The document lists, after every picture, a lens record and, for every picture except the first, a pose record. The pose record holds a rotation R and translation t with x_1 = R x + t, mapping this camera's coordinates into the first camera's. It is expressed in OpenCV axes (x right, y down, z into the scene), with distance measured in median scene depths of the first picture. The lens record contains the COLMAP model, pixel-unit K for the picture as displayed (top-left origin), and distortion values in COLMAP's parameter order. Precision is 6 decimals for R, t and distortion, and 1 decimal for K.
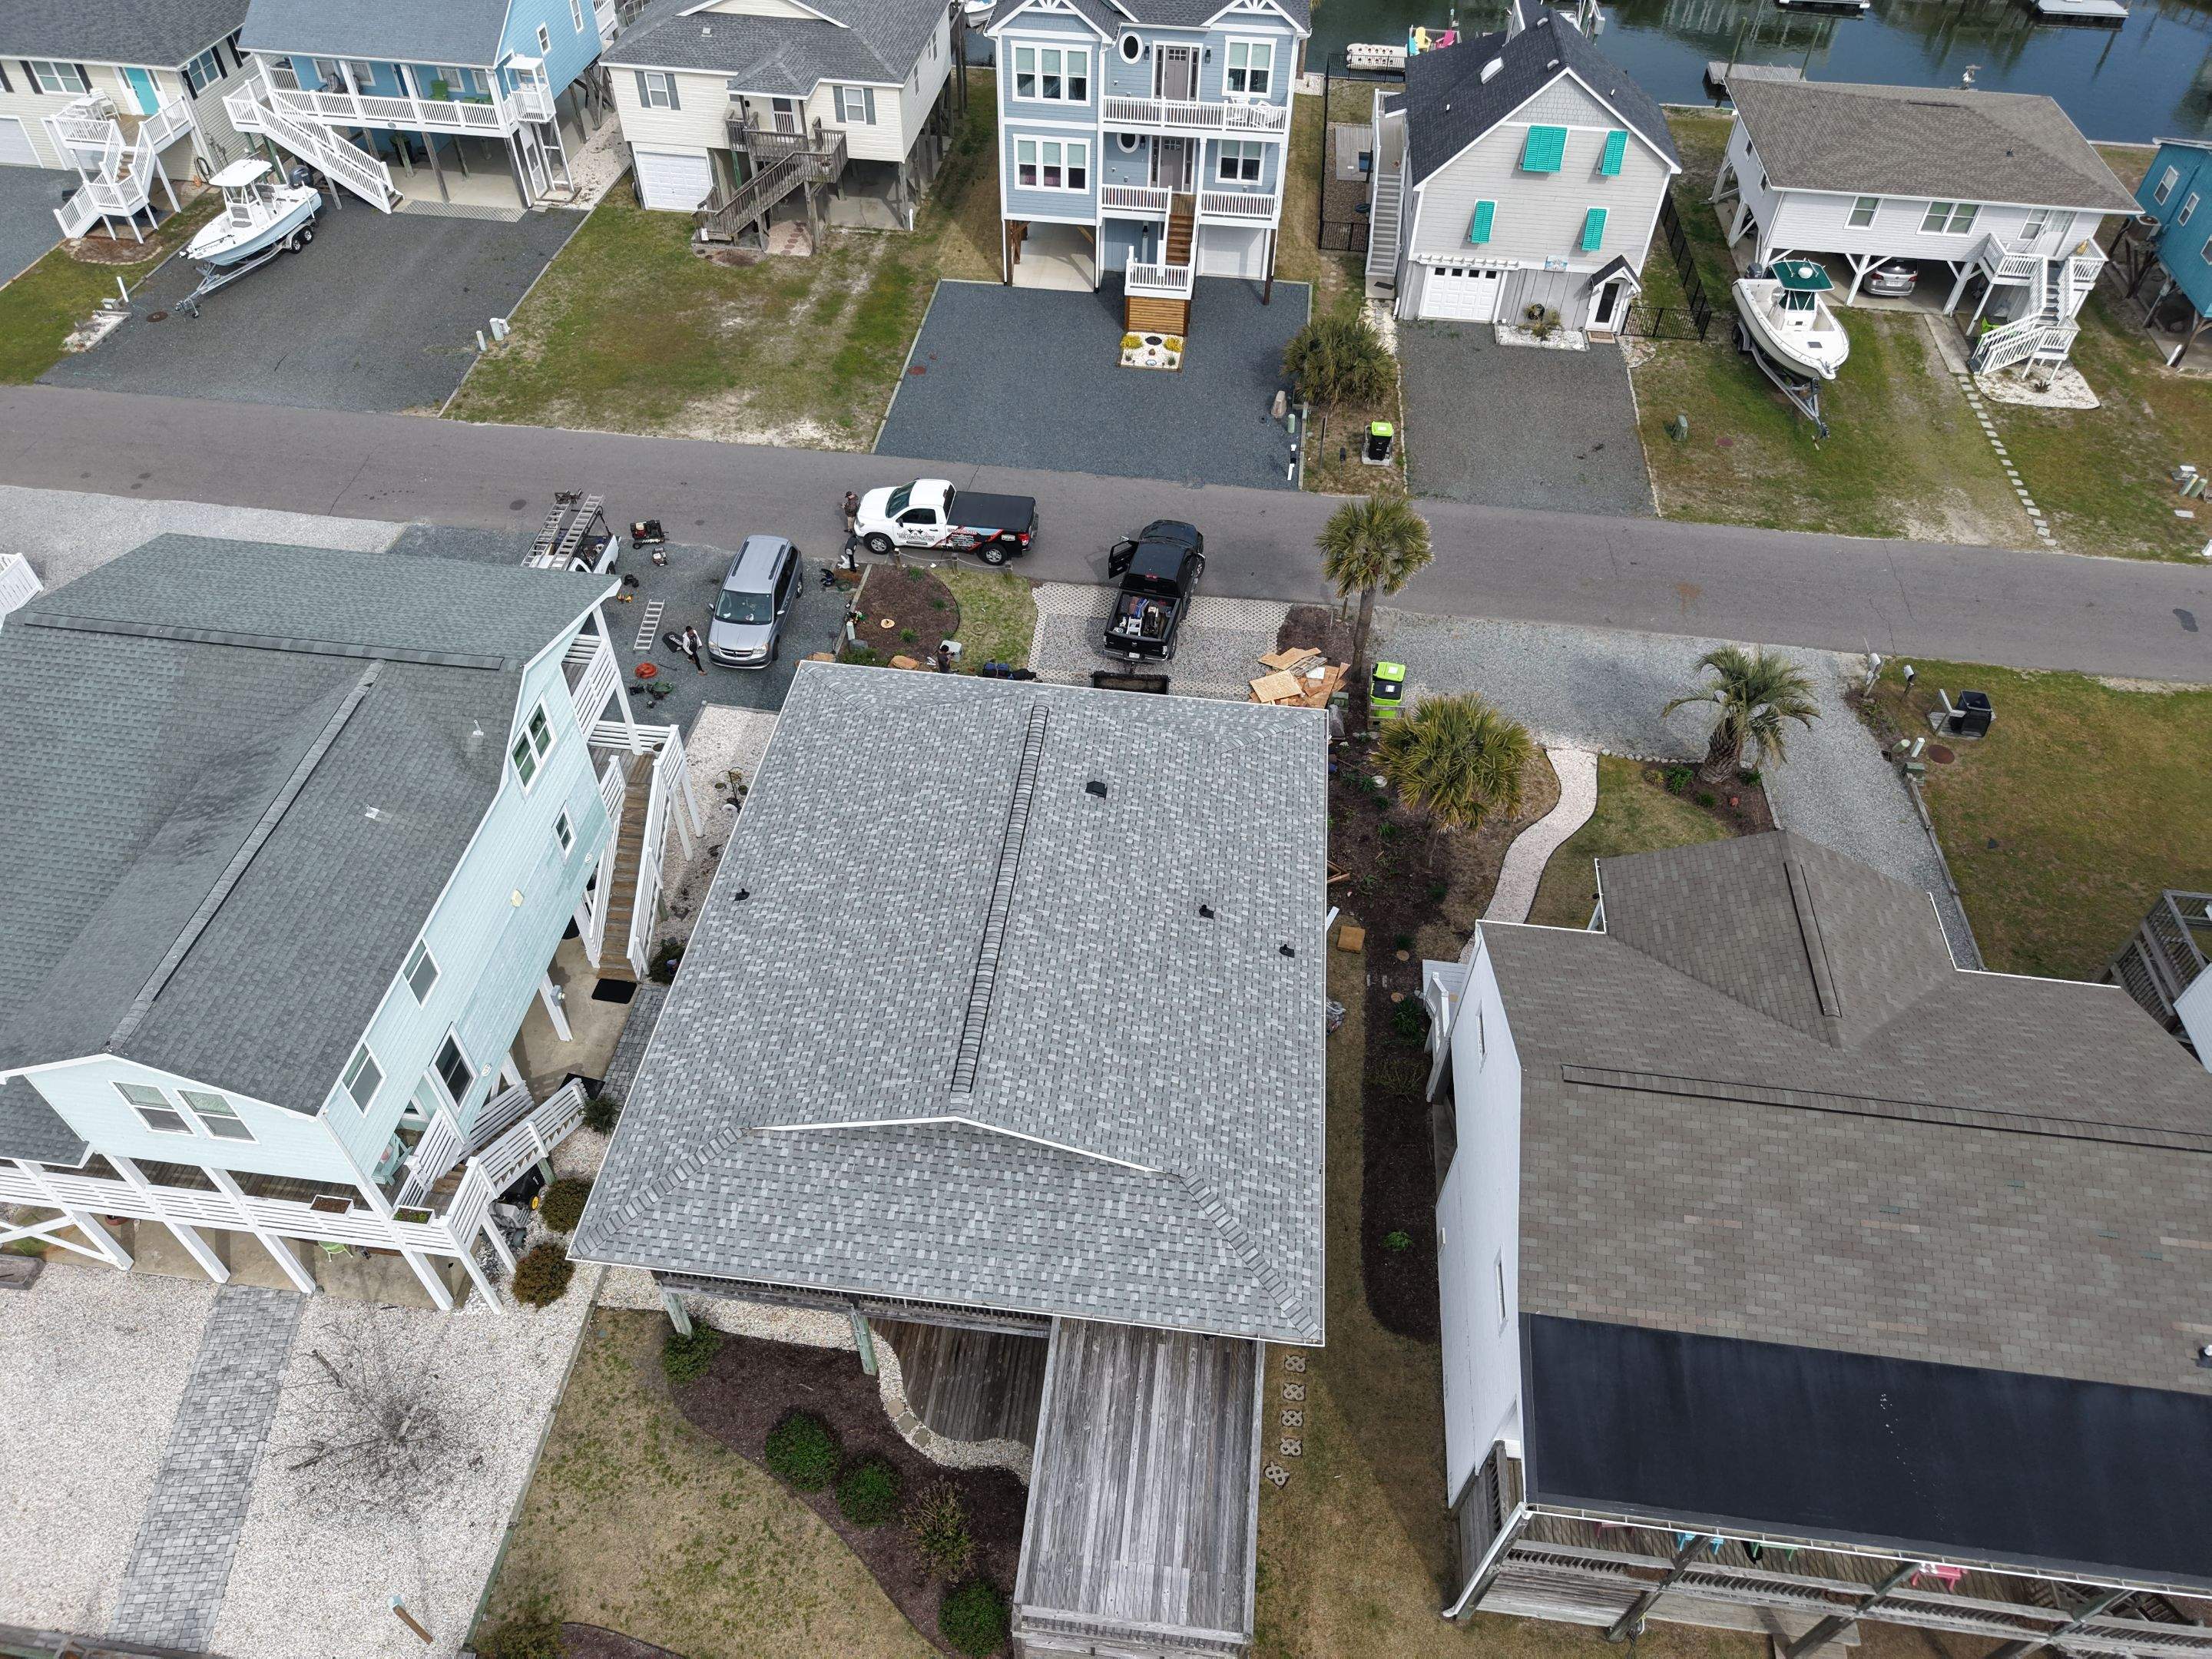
lens RADIAL K [[1487.1, 0, 1103.1], [0, 1487.1, 821.2], [0, 0, 1]] dist [0.014964, -0.014722]
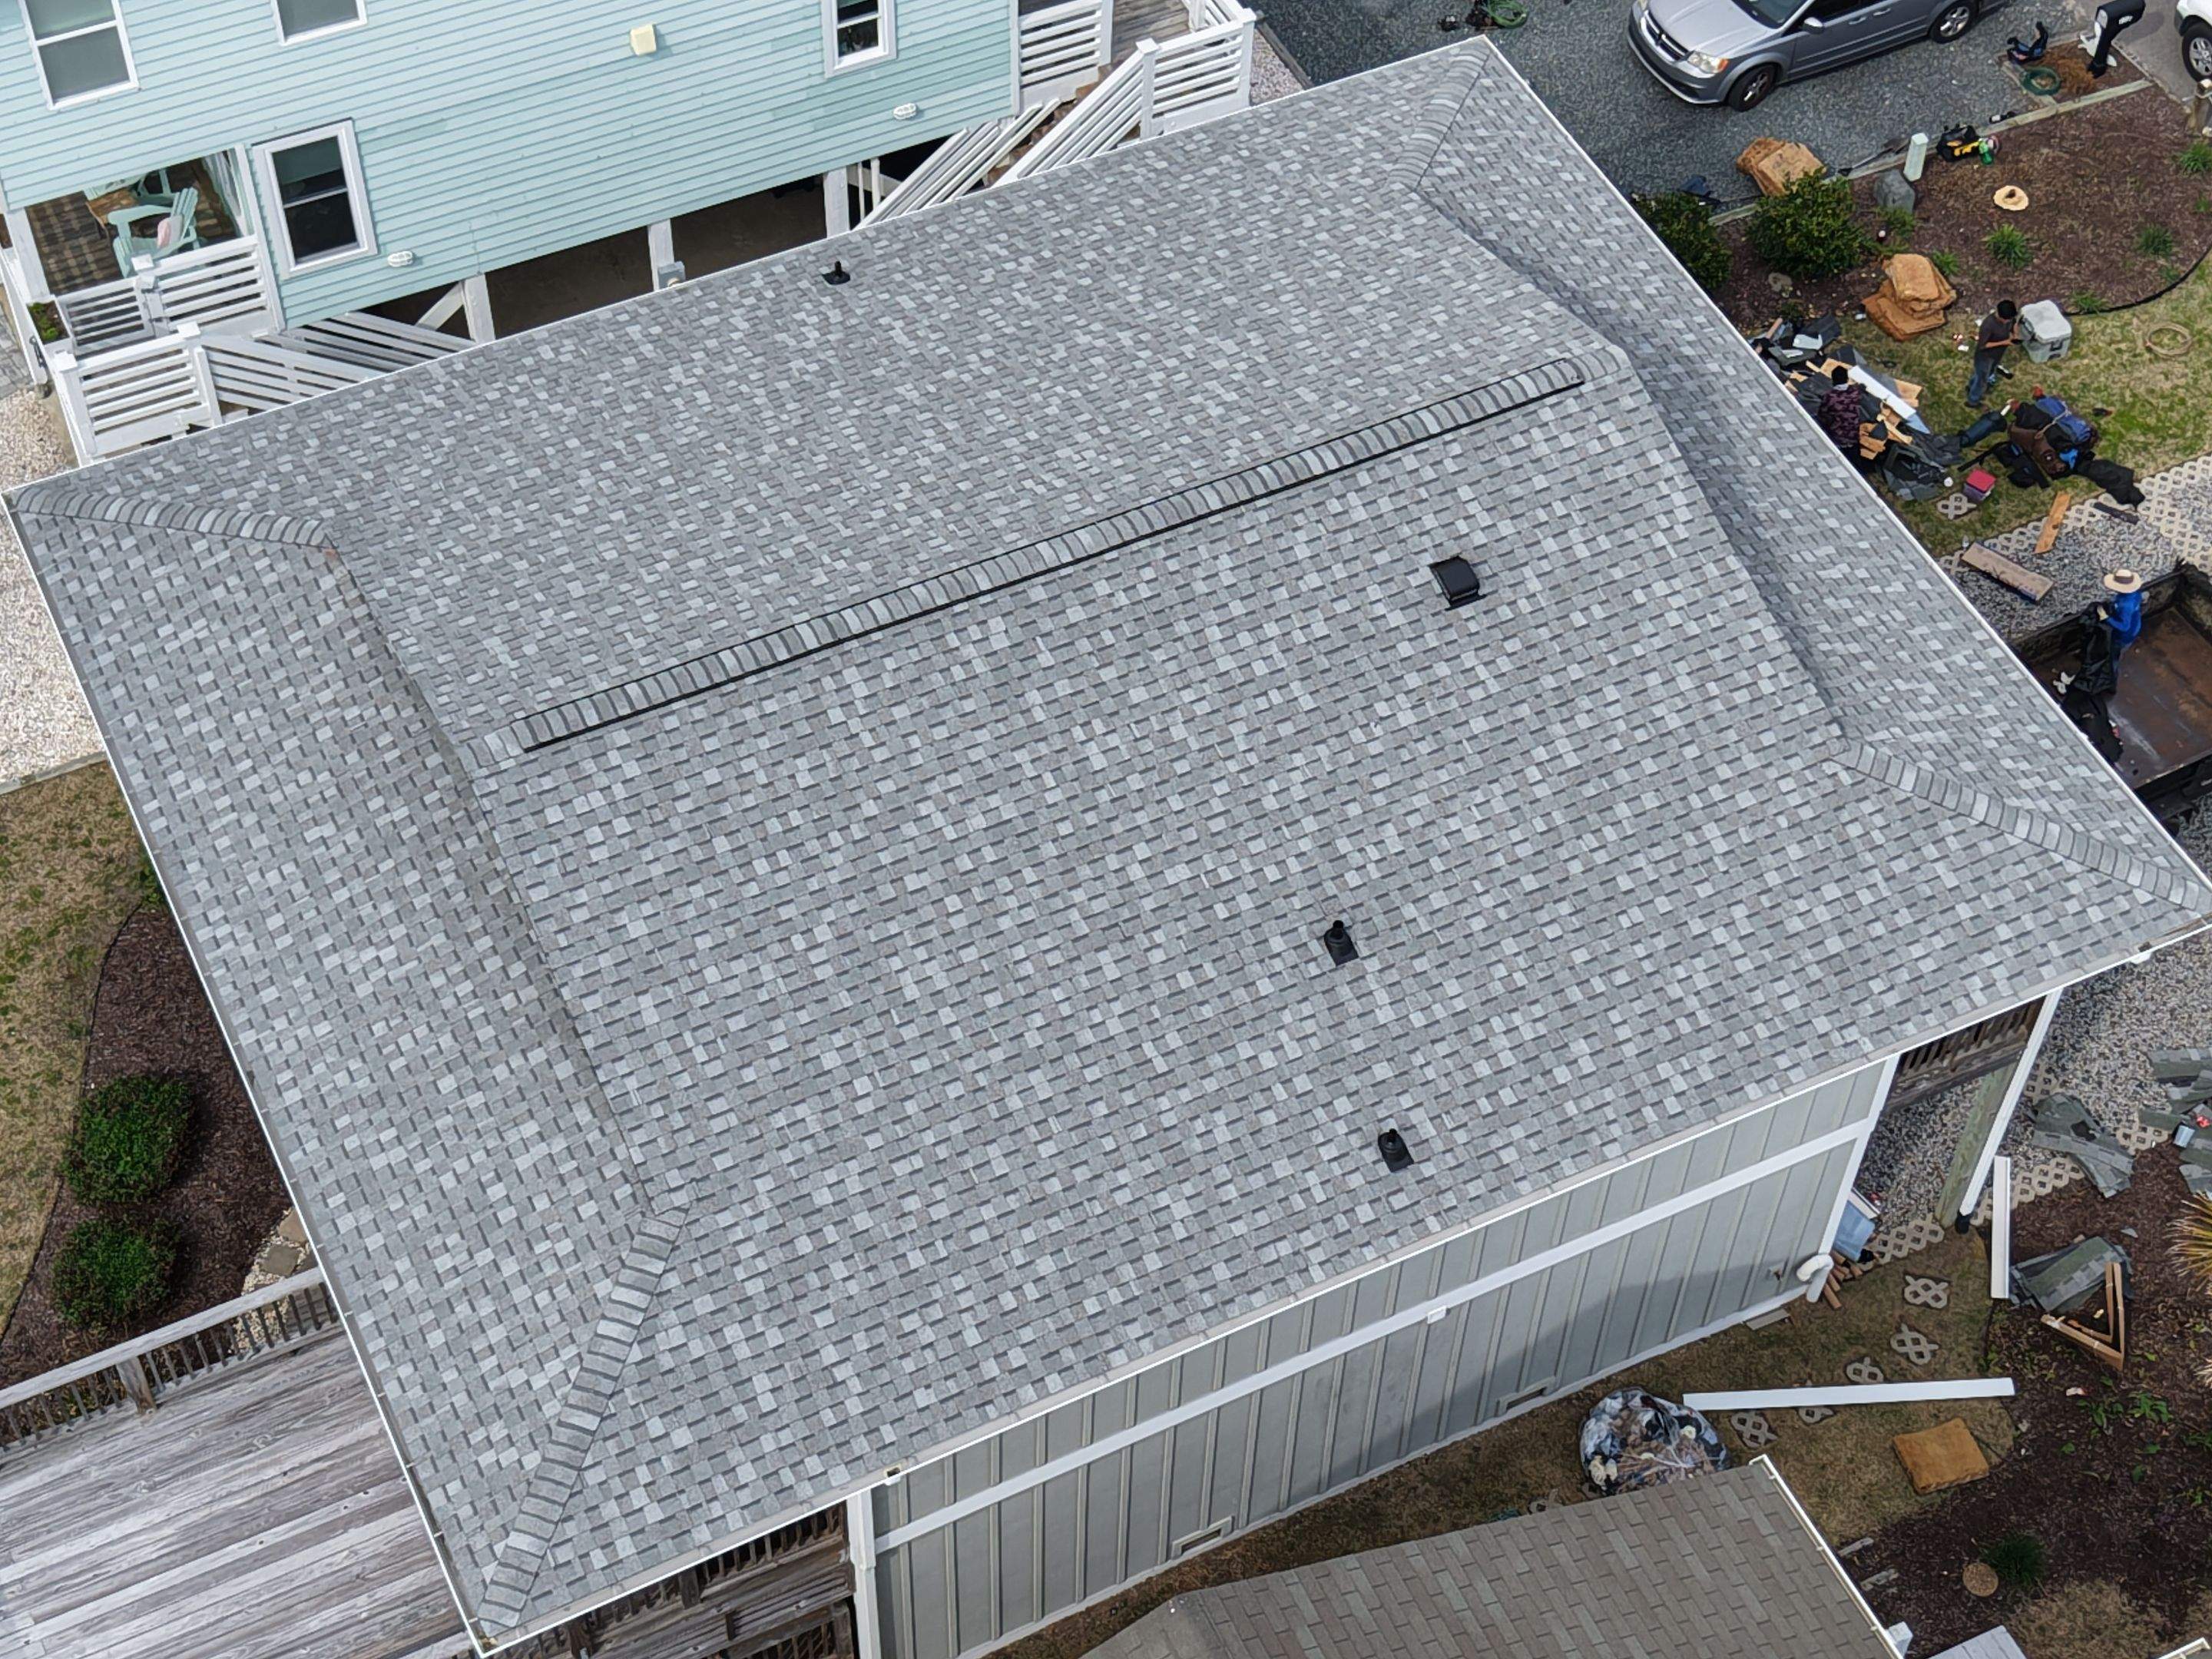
lens RADIAL K [[3556.2, 0, 1109.0], [0, 3556.2, 834.2], [0, 0, 1]] dist [0.044111, 0.000000]
pose [[0.539967, 0.653511, -0.530433, 0.350418], [-0.616722, 0.736062, 0.279045, -0.126779], [0.572791, 0.176455, 0.800484, 0.118529]]
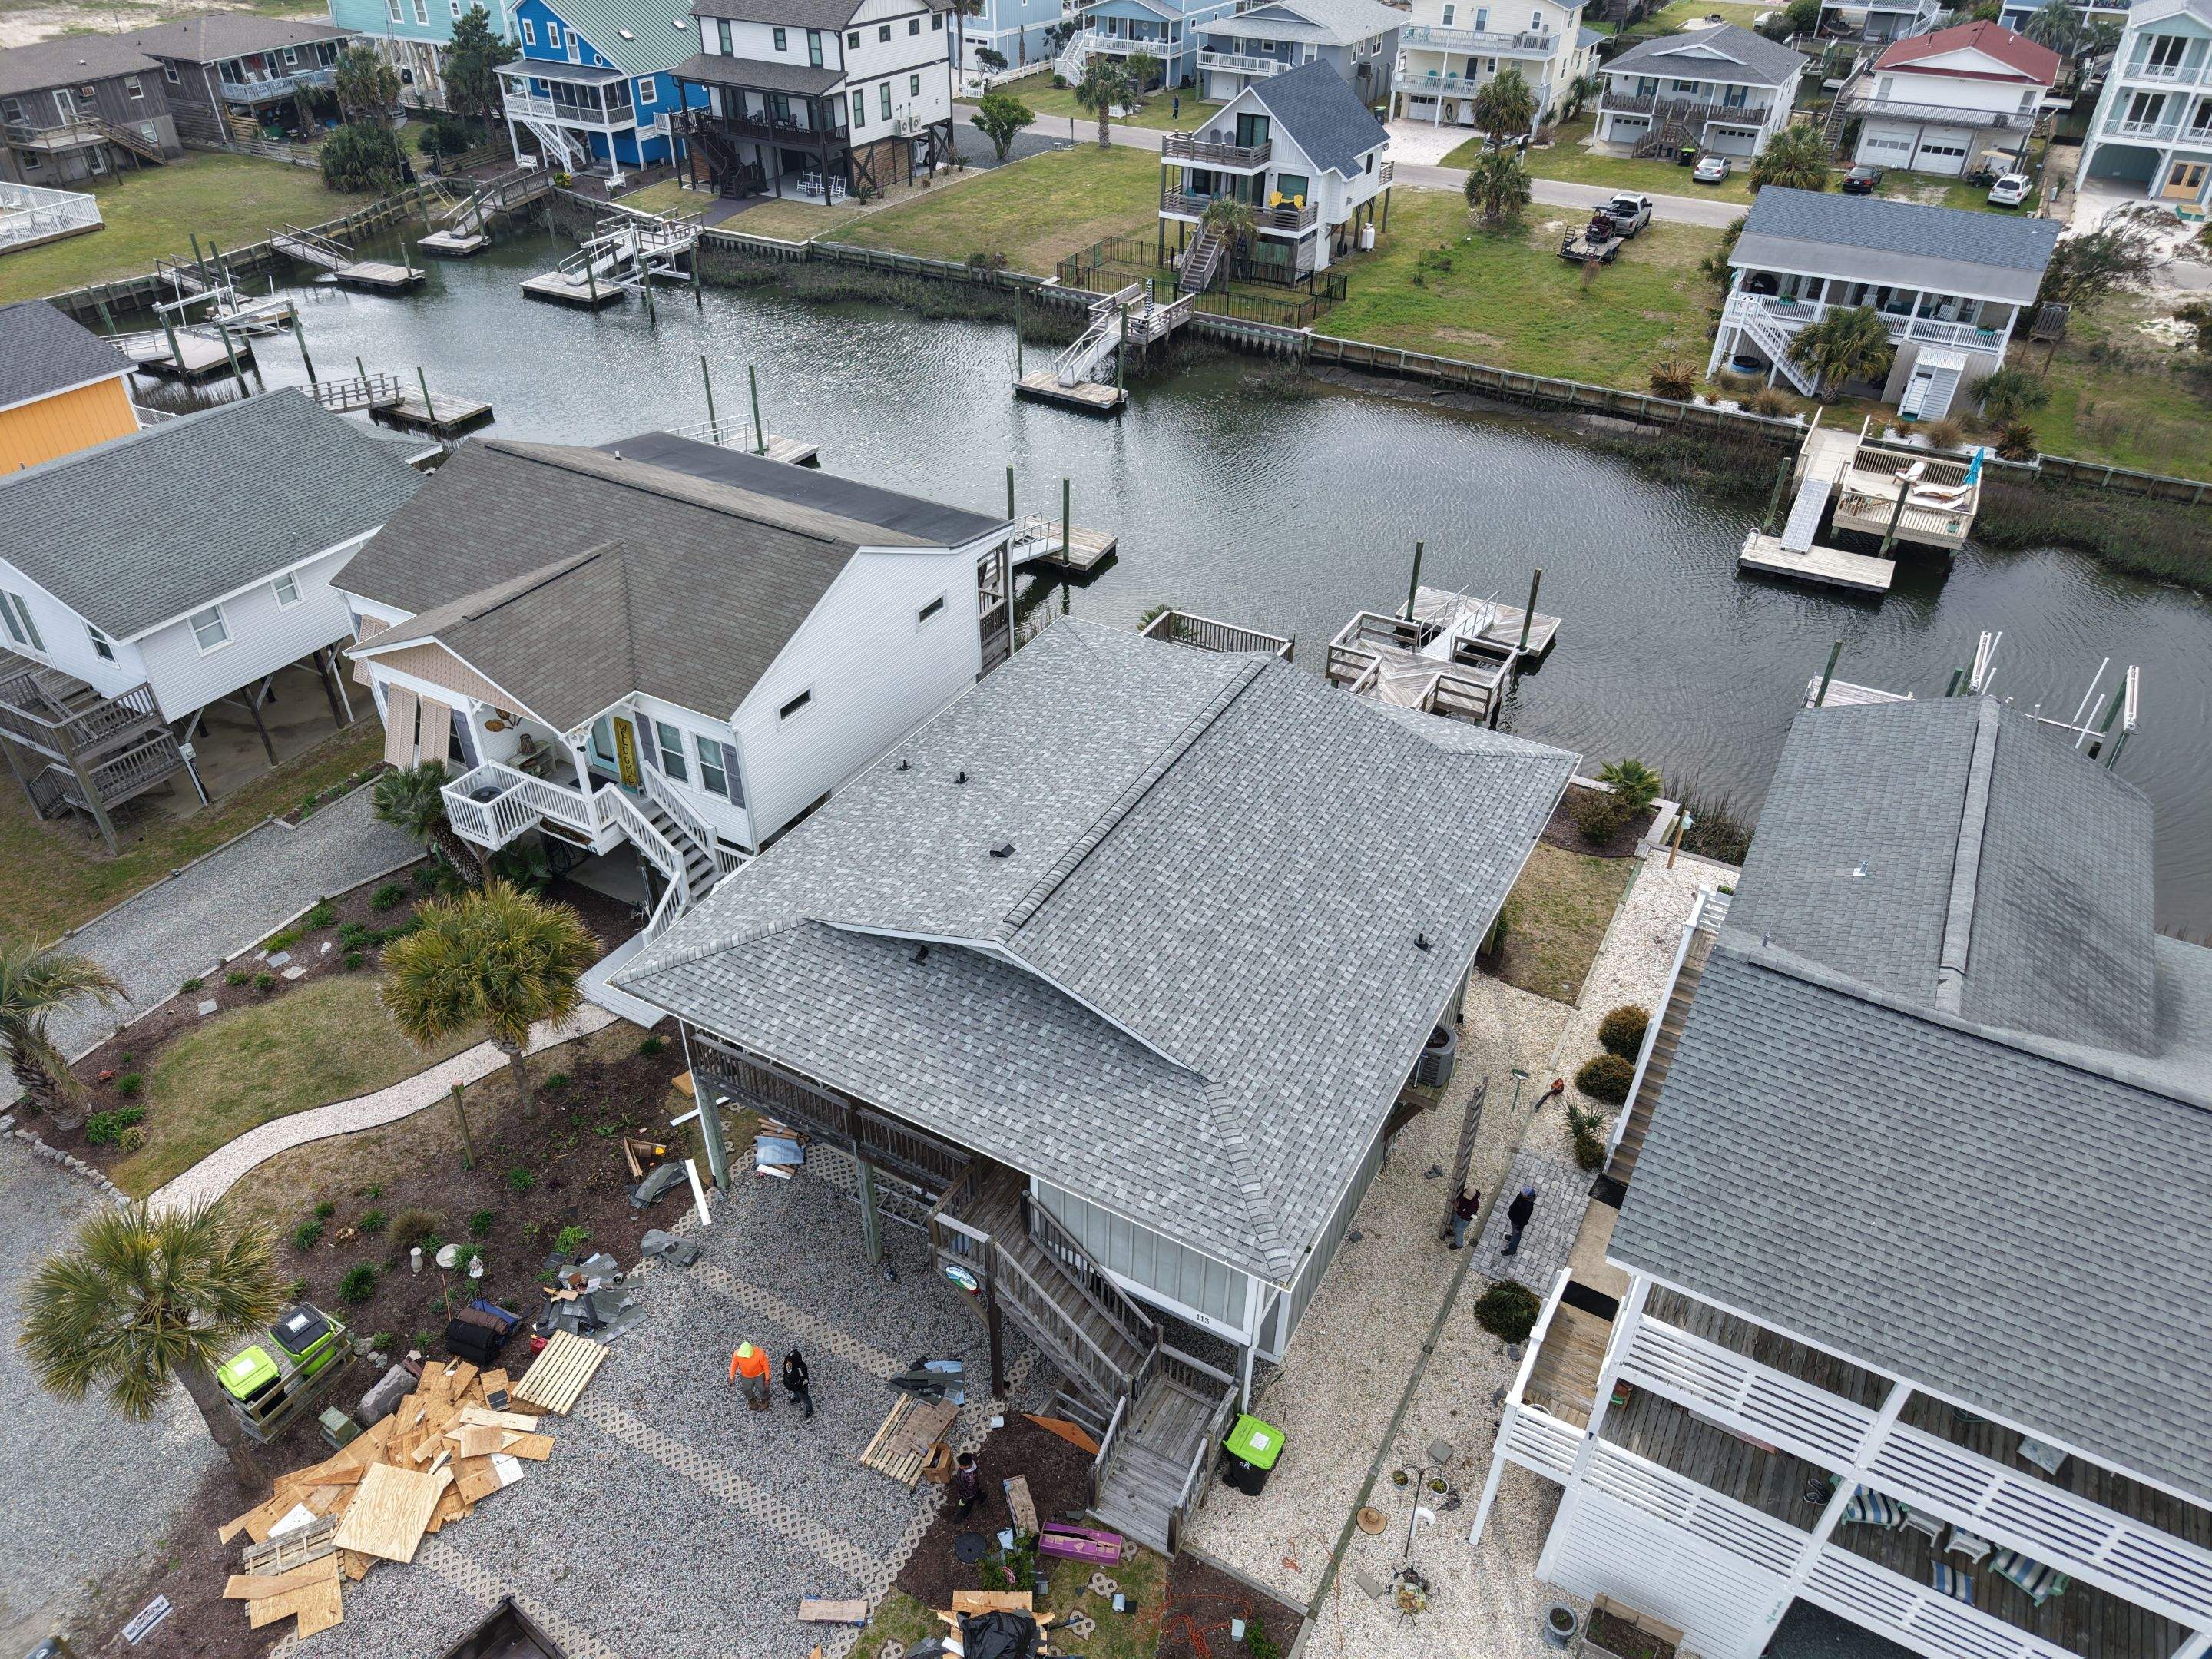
lens RADIAL K [[1487.1, 0, 1105.5], [0, 1487.1, 824.5], [0, 0, 1]] dist [0.014964, -0.014722]
pose [[-0.923691, -0.250761, 0.289679, -0.205439], [0.253847, 0.165768, 0.952934, -0.558528], [-0.286978, 0.953750, -0.089463, 0.716835]]
